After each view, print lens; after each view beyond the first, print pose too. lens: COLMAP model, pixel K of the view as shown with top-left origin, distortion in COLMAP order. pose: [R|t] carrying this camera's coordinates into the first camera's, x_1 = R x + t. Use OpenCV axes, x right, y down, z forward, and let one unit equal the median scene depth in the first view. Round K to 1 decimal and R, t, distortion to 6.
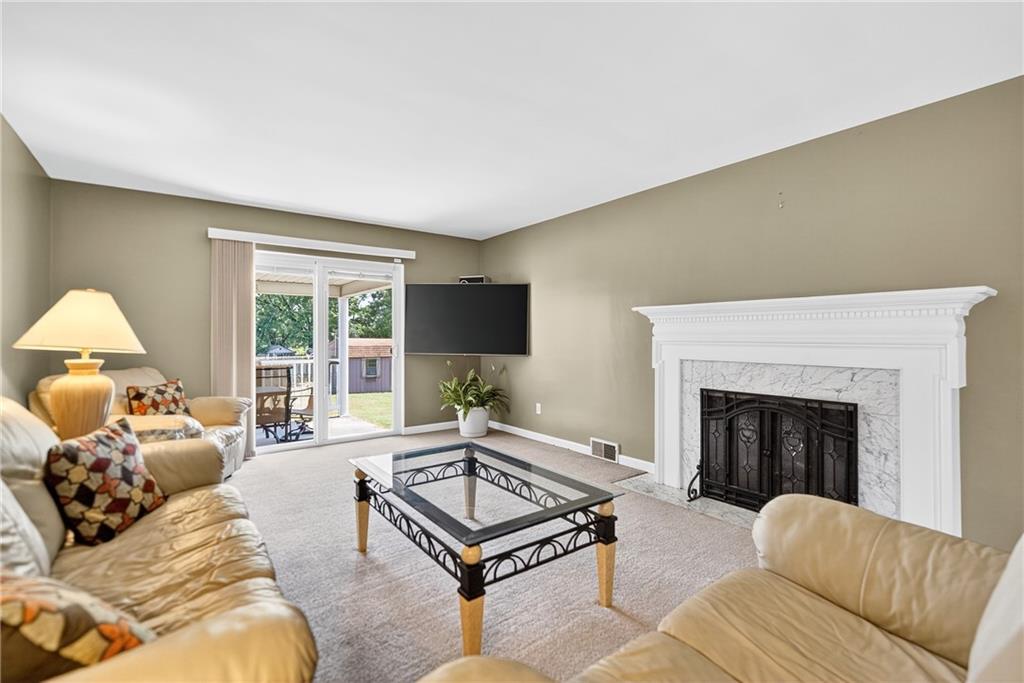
lens RADIAL K [[468.6, 0, 511.7], [0, 468.6, 337.7], [0, 0, 1]] dist [0.001832, -0.000171]
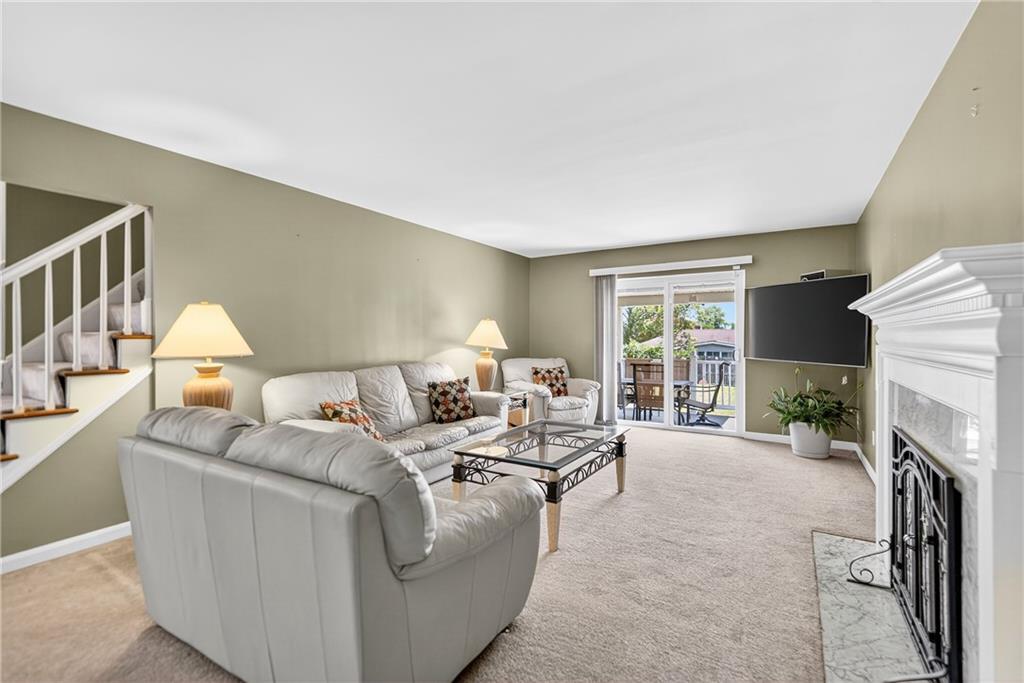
lens RADIAL K [[468.6, 0, 508.5], [0, 468.6, 338.3], [0, 0, 1]] dist [0.001832, -0.000171]
pose [[0.329414, 0.001268, -0.944185, 0.834365], [-0.005701, 0.999984, -0.000646, -0.007533], [0.944168, 0.005596, 0.329415, 0.279145]]
